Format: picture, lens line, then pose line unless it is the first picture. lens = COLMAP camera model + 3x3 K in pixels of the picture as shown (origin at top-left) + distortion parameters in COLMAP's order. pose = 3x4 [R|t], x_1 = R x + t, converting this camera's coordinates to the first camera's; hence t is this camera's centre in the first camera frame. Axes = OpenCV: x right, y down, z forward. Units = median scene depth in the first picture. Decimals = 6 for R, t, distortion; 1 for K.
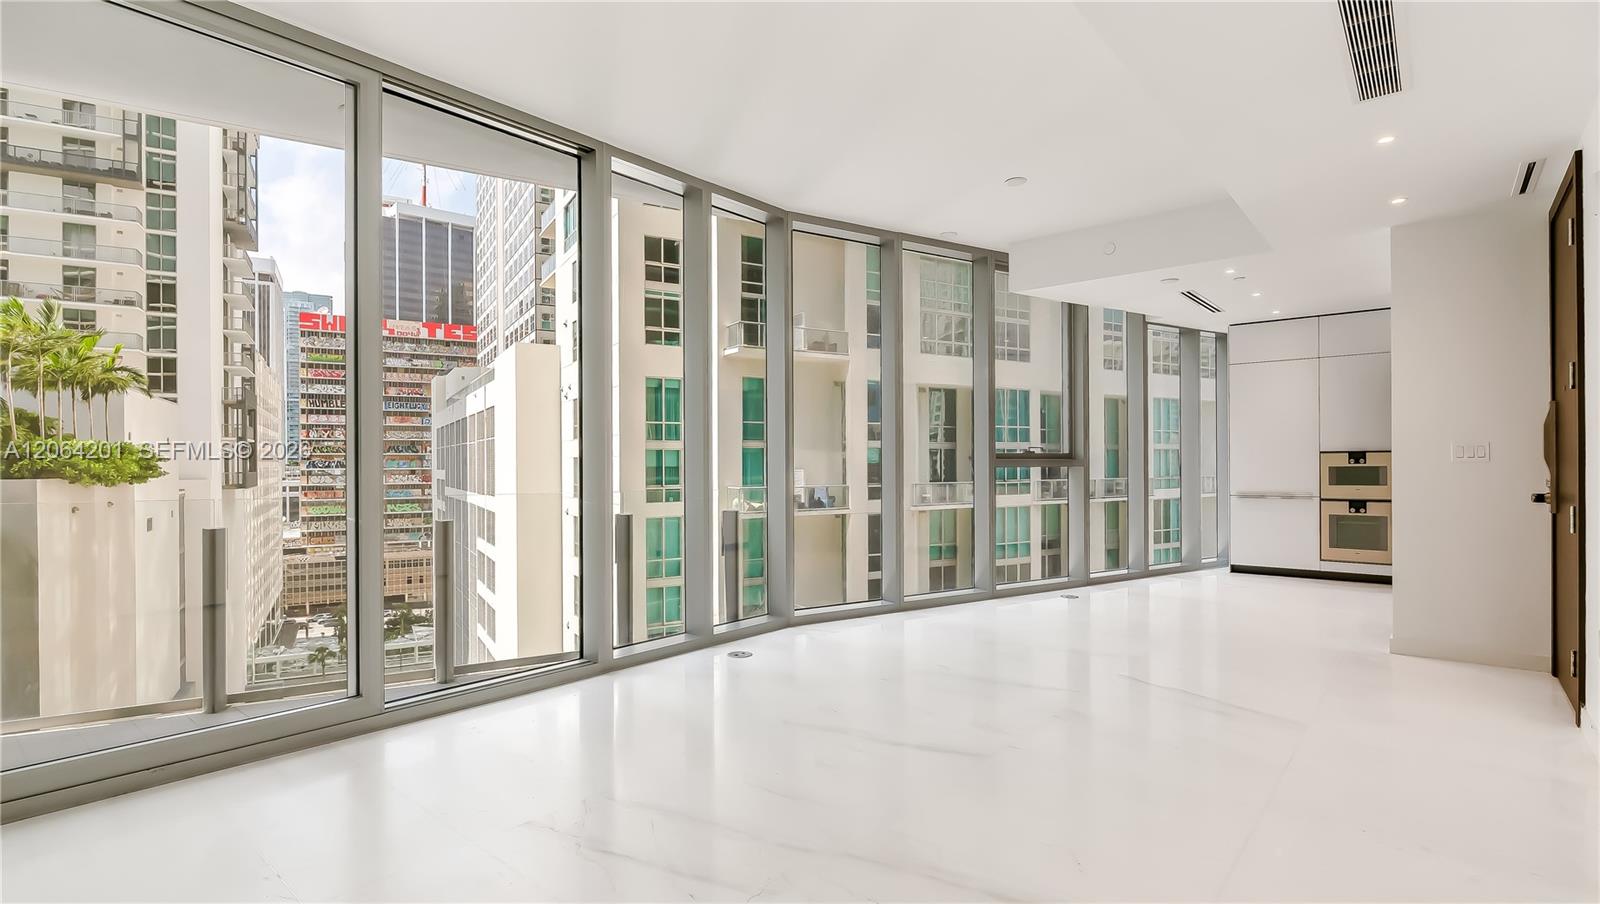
lens RADIAL K [[761.1, 0, 794.0], [0, 761.1, 458.6], [0, 0, 1]] dist [-0.005635, 0.002404]
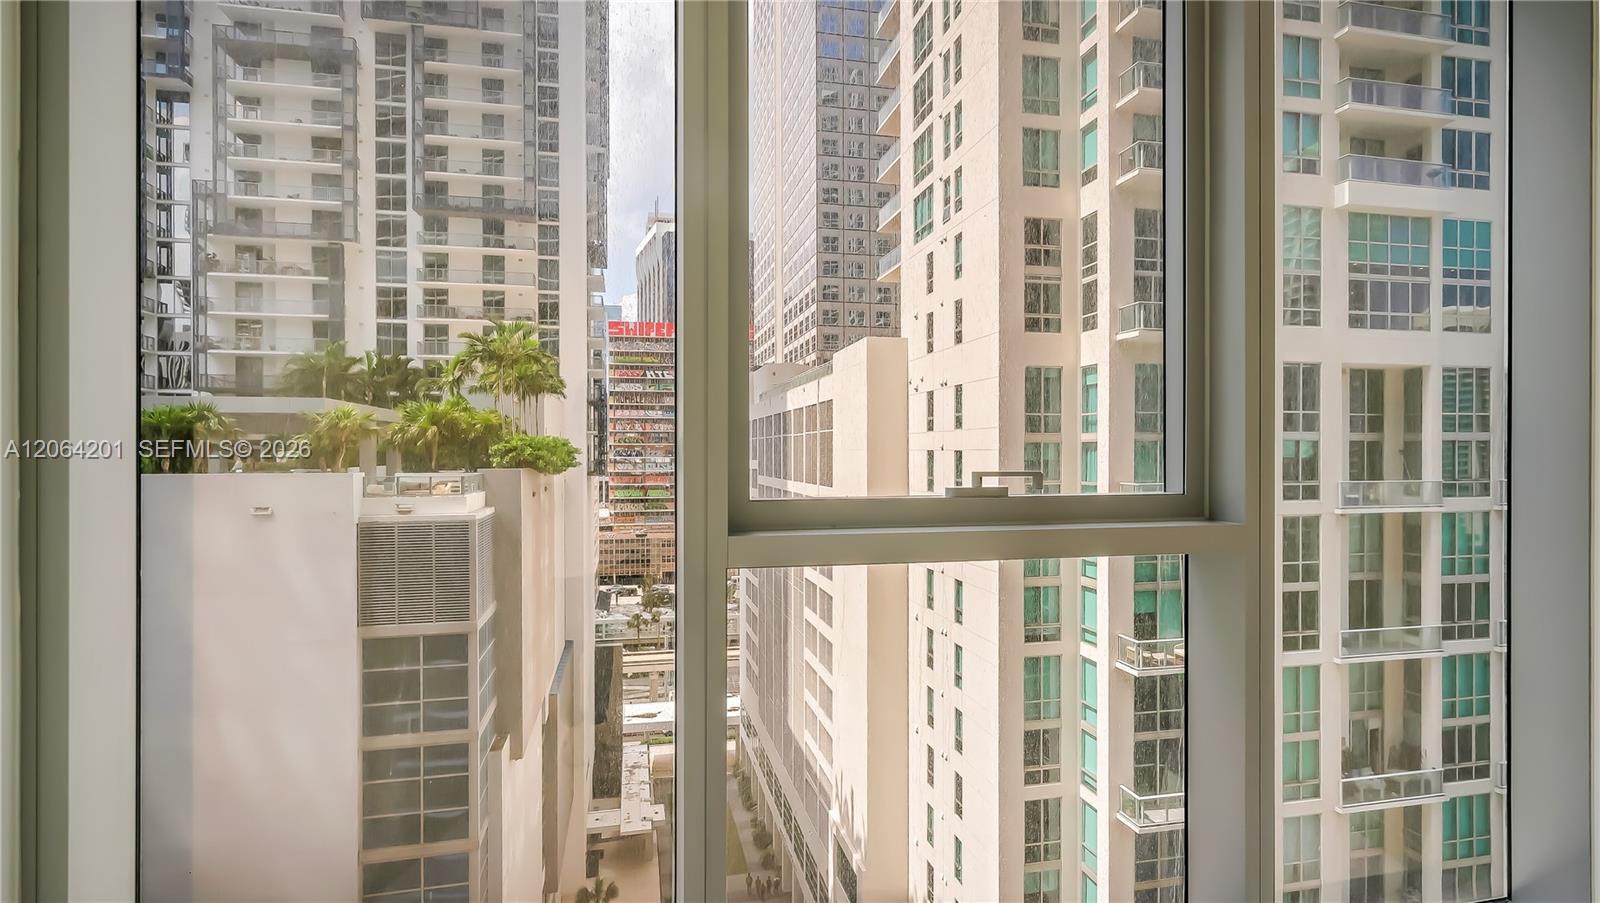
lens RADIAL K [[761.1, 0, 791.6], [0, 761.1, 460.3], [0, 0, 1]] dist [-0.005635, 0.002404]
pose [[0.946786, 0.005576, -0.321815, -0.761897], [-0.000516, 0.999875, 0.015805, -0.021826], [0.321863, -0.014798, 0.946671, 0.004816]]
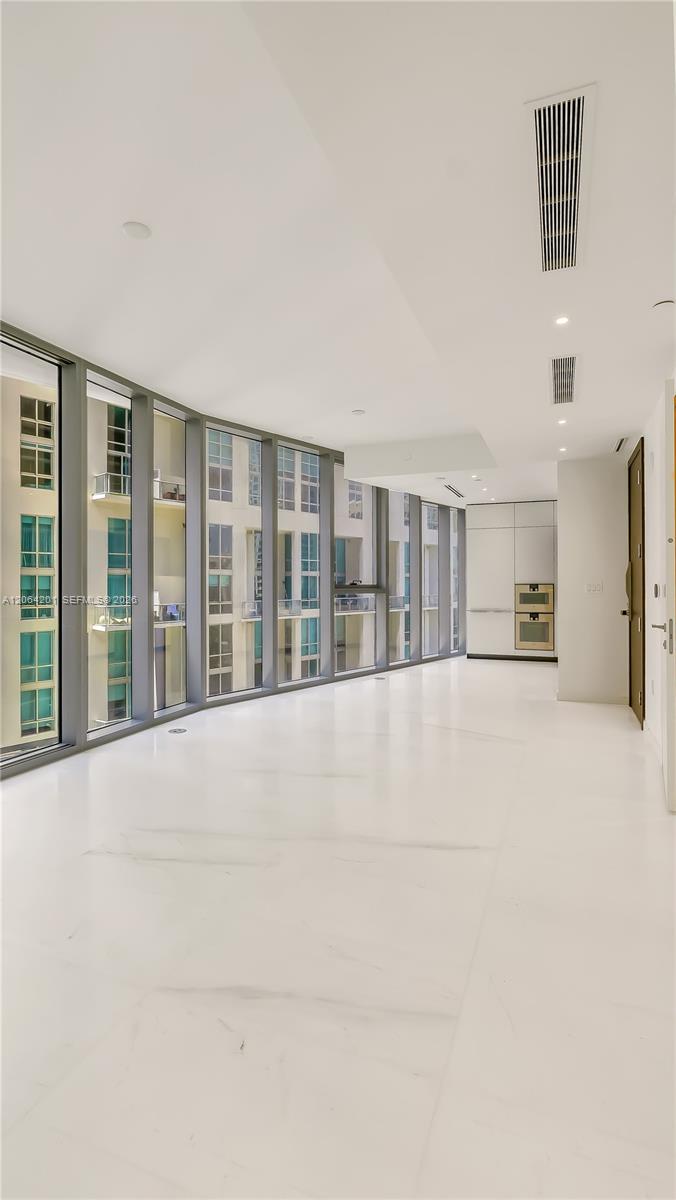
lens RADIAL K [[570.0, 0, 343.2], [0, 570.0, 579.4], [0, 0, 1]] dist [0.001793, 0.003115]
pose [[0.943077, 0.004978, 0.332536, -0.071857], [-0.003410, 0.999980, -0.005299, -0.009663], [-0.332556, 0.003863, 0.943076, -0.051798]]
